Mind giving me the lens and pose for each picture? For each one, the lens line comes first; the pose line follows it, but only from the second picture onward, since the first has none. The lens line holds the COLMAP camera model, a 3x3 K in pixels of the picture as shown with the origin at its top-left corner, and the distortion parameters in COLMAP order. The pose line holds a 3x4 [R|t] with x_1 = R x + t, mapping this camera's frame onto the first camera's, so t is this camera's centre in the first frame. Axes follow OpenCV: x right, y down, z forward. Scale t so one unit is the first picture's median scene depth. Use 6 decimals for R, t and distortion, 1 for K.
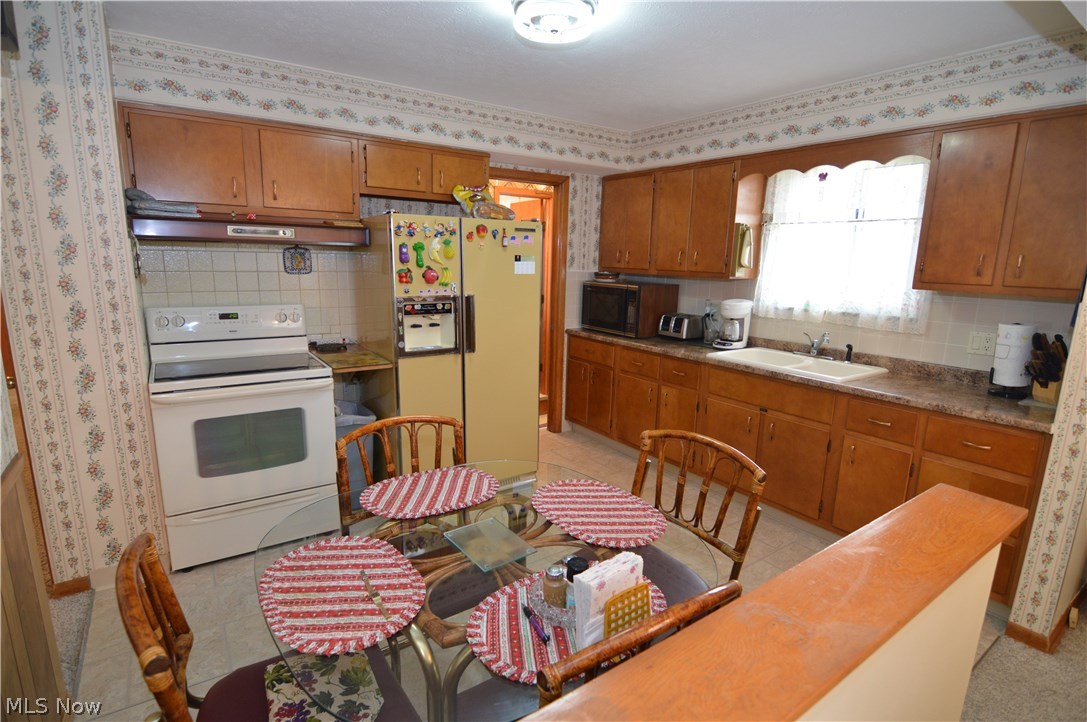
lens RADIAL K [[540.5, 0, 542.7], [0, 540.5, 367.8], [0, 0, 1]] dist [-0.000417, -0.013310]
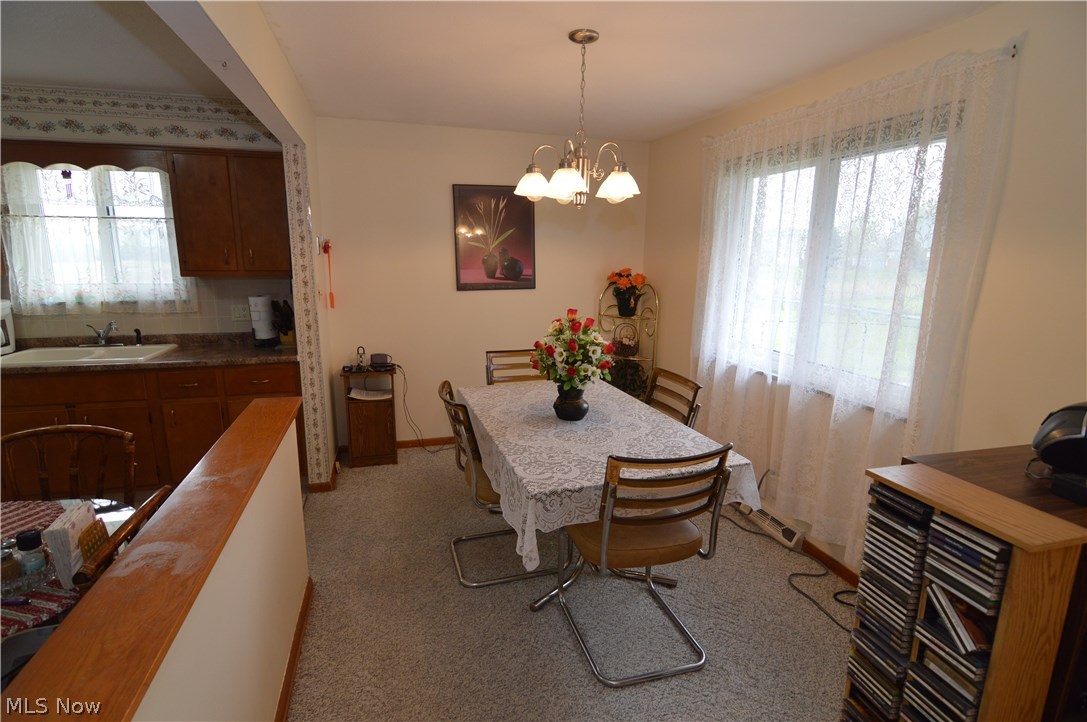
lens RADIAL K [[540.5, 0, 542.7], [0, 540.5, 367.8], [0, 0, 1]] dist [-0.000417, -0.013310]
pose [[0.331733, -0.212379, 0.919156, -0.267378], [0.184826, 0.970078, 0.157440, 0.019989], [-0.925091, 0.117656, 0.361060, -0.234365]]
